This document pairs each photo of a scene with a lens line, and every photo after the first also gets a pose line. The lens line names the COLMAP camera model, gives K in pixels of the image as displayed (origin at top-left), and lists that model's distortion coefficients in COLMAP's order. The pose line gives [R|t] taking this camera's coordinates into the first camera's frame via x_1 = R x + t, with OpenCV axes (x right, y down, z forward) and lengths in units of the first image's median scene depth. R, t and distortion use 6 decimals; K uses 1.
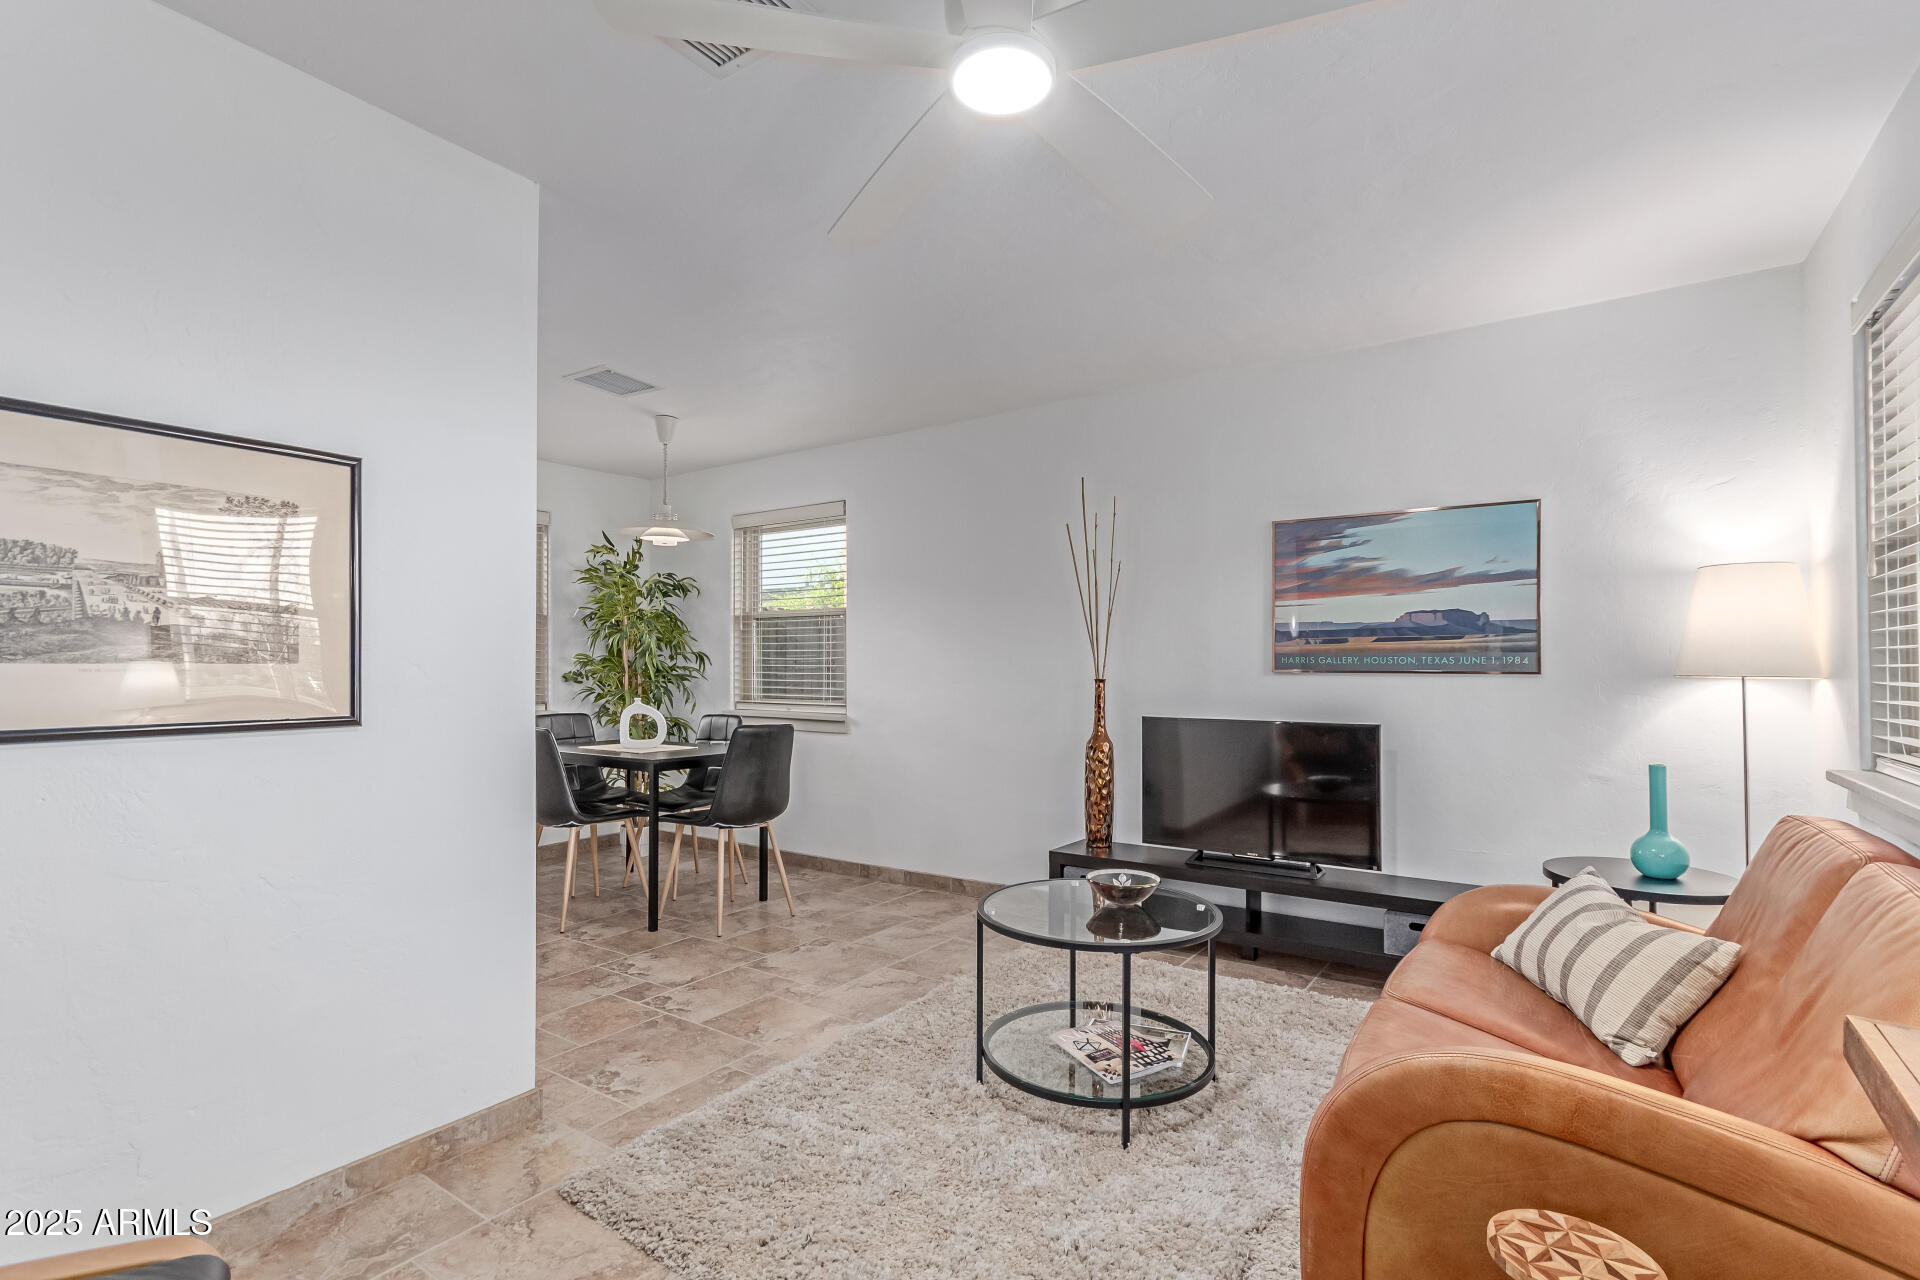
lens RADIAL K [[883.5, 0, 960.2], [0, 883.5, 646.9], [0, 0, 1]] dist [0.000232, -0.000008]
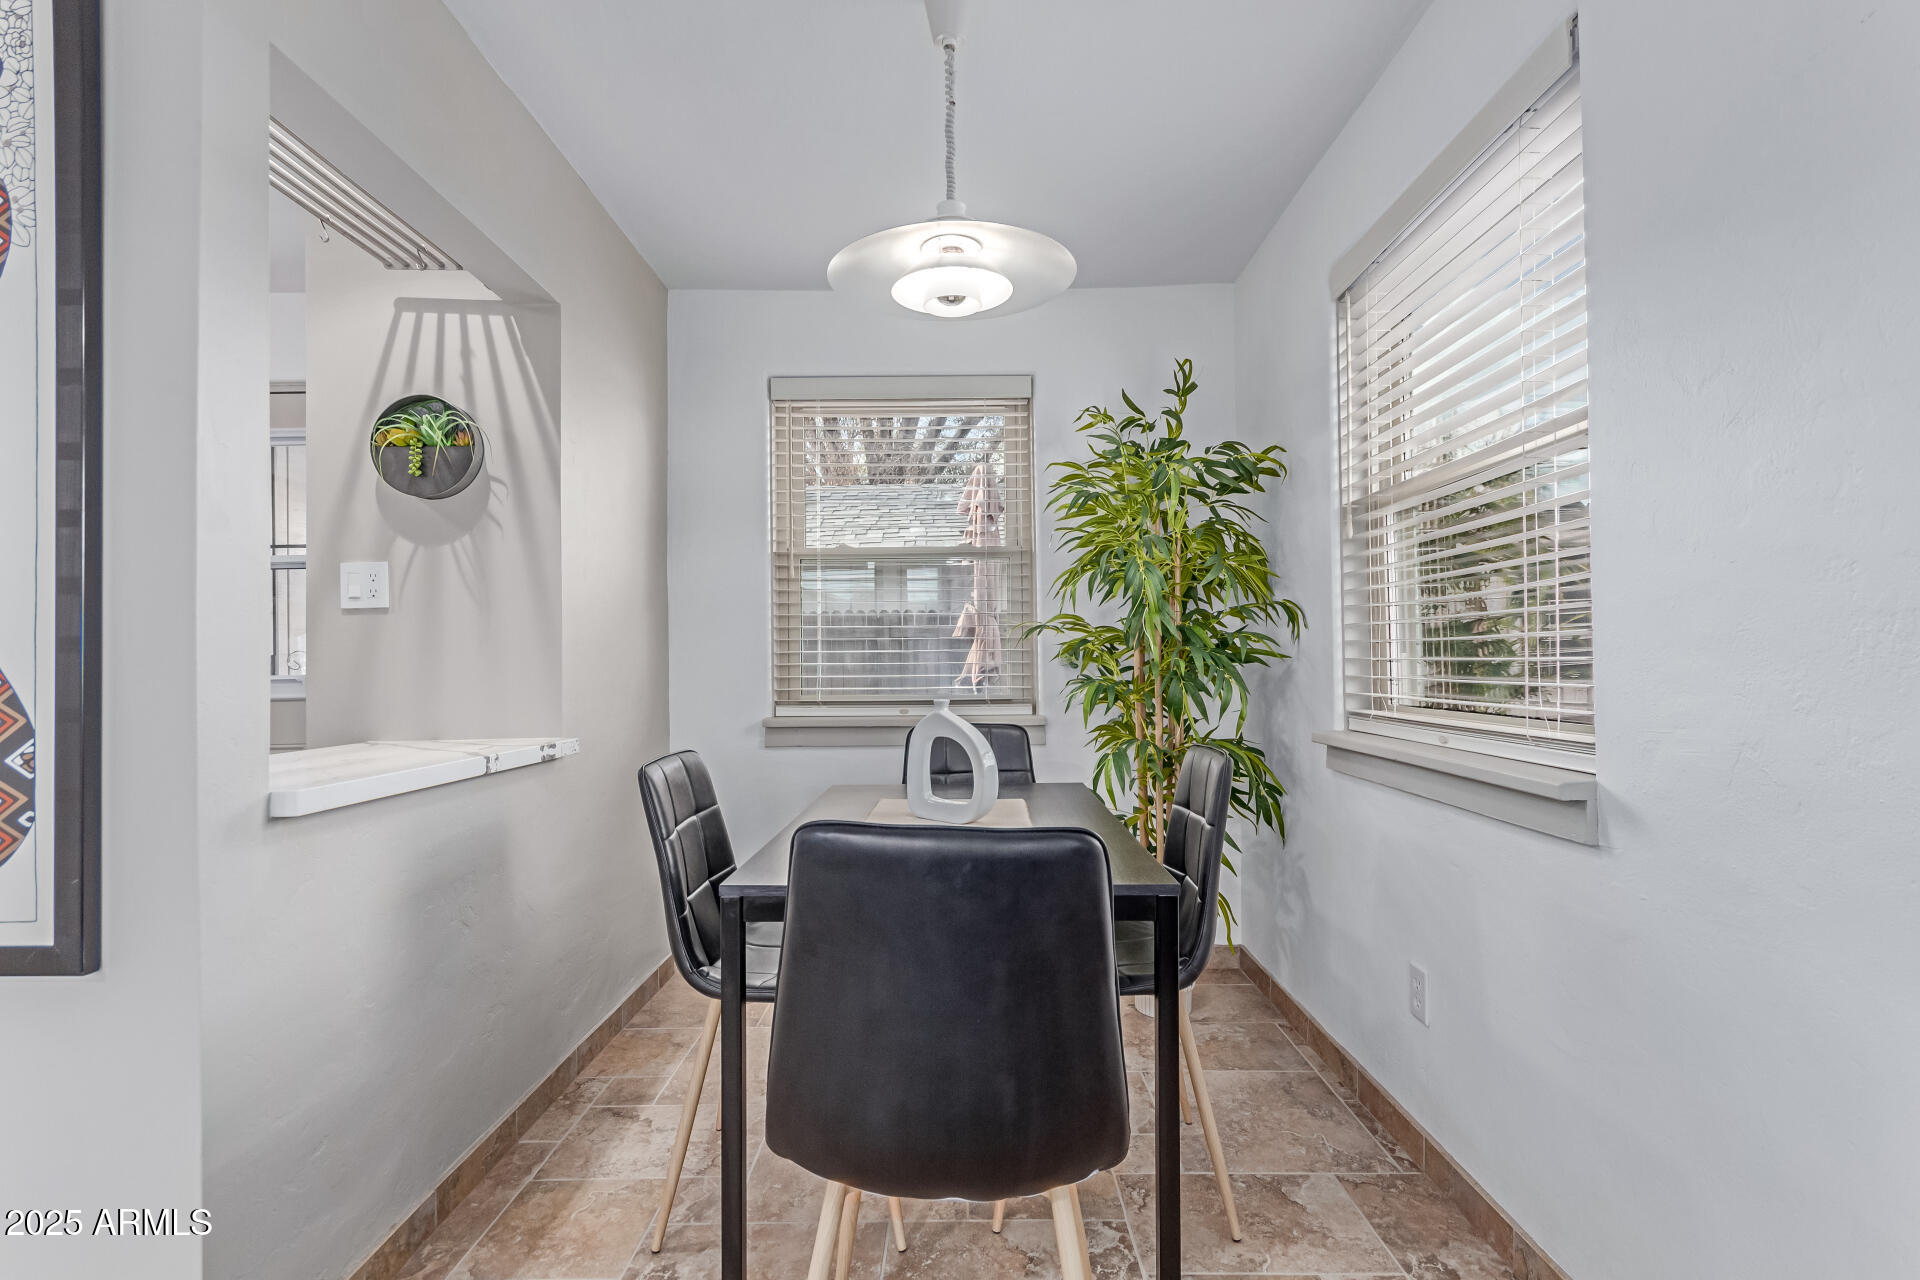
lens RADIAL K [[883.5, 0, 957.1], [0, 883.5, 651.6], [0, 0, 1]] dist [0.000232, -0.000008]
pose [[0.572317, -0.017522, -0.819845, -0.018112], [0.018413, 0.999794, -0.008514, 0.033020], [0.819826, -0.010223, 0.572522, 0.603922]]
